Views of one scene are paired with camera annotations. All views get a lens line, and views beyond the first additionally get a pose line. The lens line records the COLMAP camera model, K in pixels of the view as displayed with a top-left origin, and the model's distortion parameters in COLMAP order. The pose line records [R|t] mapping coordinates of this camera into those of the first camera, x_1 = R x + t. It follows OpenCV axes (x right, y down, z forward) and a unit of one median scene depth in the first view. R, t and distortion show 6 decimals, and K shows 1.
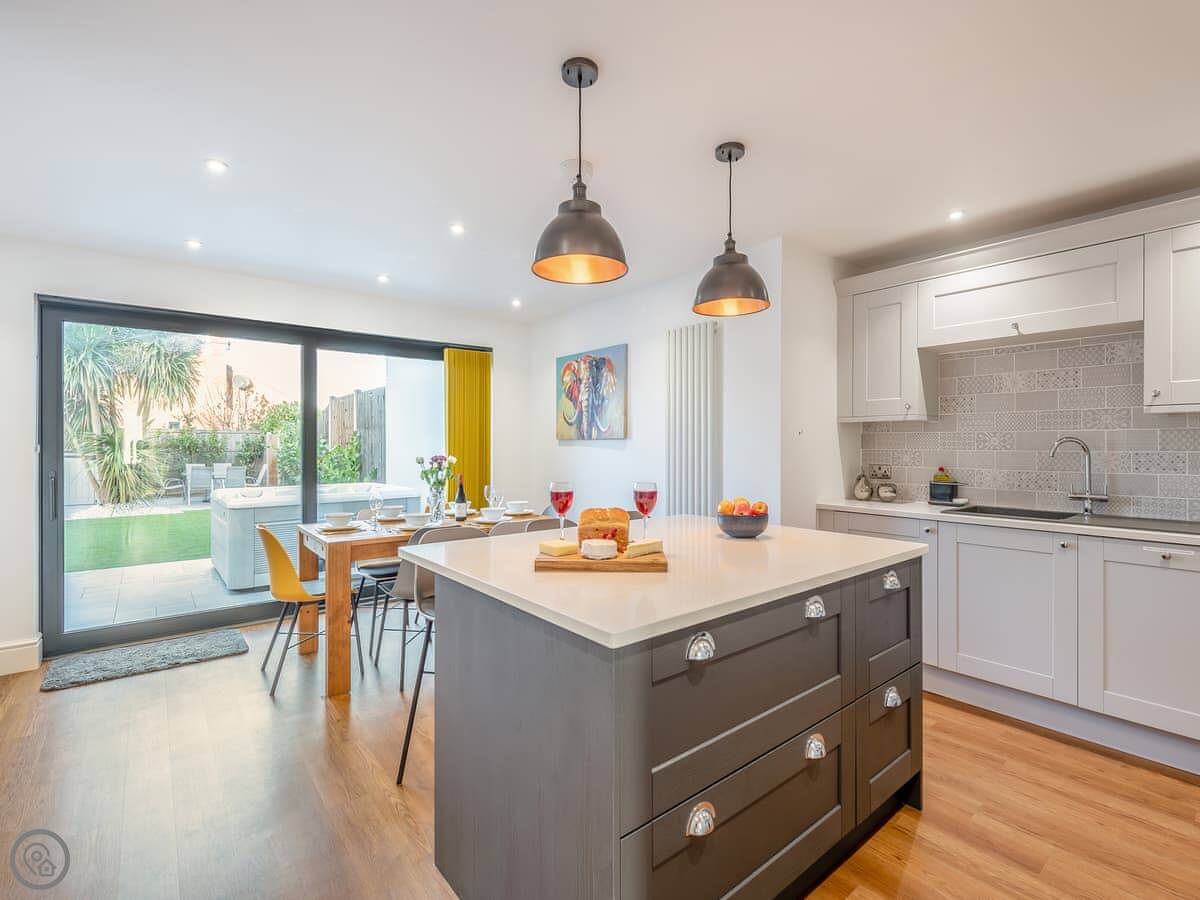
lens RADIAL K [[561.9, 0, 601.0], [0, 561.9, 446.9], [0, 0, 1]] dist [0.001492, 0.000223]
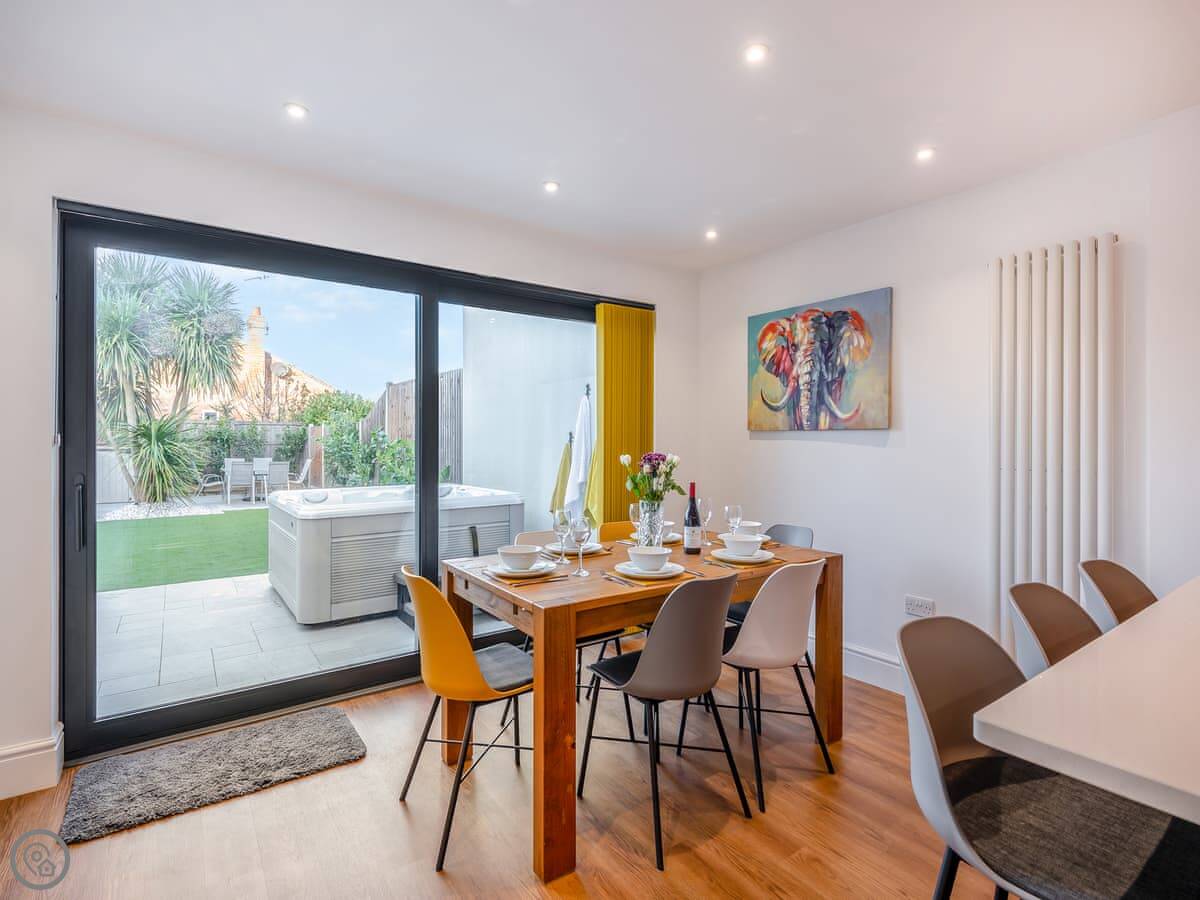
lens RADIAL K [[588.1, 0, 600.5], [0, 588.1, 441.7], [0, 0, 1]] dist [0.006868, -0.000260]
pose [[0.998416, 0.002783, -0.056187, -0.289066], [-0.002717, 0.999996, 0.001255, 0.001256], [0.056191, -0.001100, 0.998419, 0.302952]]
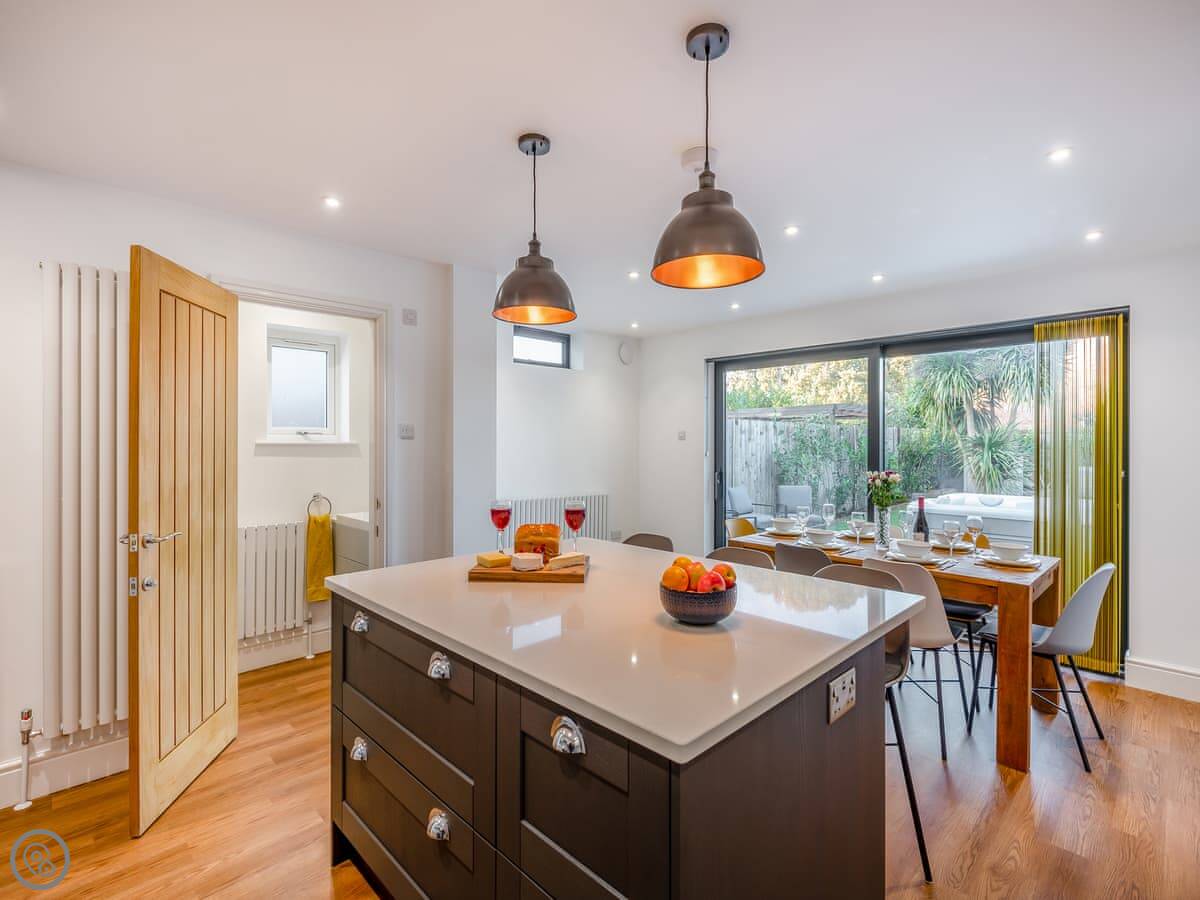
lens RADIAL K [[570.2, 0, 607.8], [0, 570.2, 439.8], [0, 0, 1]] dist [0.000074, -0.000344]
pose [[0.101650, -0.000880, -0.994820, 0.504336], [-0.005190, 0.999986, -0.001415, -0.029627], [0.994807, 0.005307, 0.101644, 0.458185]]
